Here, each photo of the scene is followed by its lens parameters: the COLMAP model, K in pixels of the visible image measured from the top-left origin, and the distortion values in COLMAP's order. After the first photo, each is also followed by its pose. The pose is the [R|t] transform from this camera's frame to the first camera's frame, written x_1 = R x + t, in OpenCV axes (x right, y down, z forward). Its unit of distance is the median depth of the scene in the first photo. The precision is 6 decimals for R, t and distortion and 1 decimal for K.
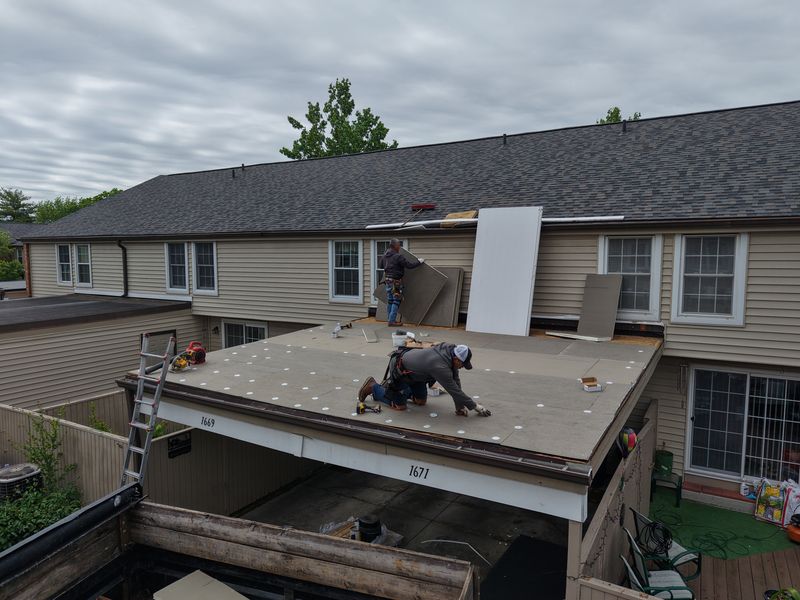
lens RADIAL K [[536.6, 0, 400.3], [0, 536.6, 305.1], [0, 0, 1]] dist [0.004126, -0.008188]
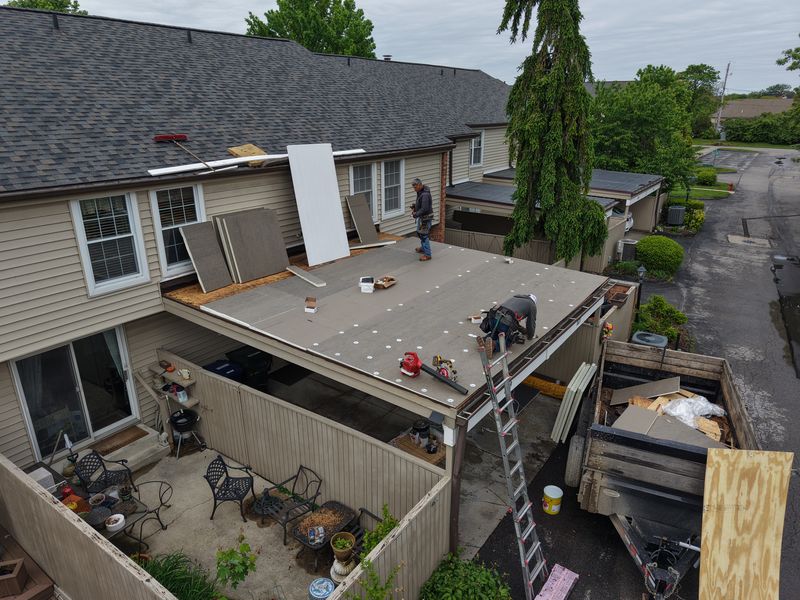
lens RADIAL K [[536.6, 0, 400.3], [0, 536.6, 305.1], [0, 0, 1]] dist [0.004126, -0.008188]
pose [[0.073569, -0.303123, 0.950107, -0.969449], [0.162655, 0.943580, 0.288446, -0.163764], [-0.983936, 0.133319, 0.118722, 0.762655]]
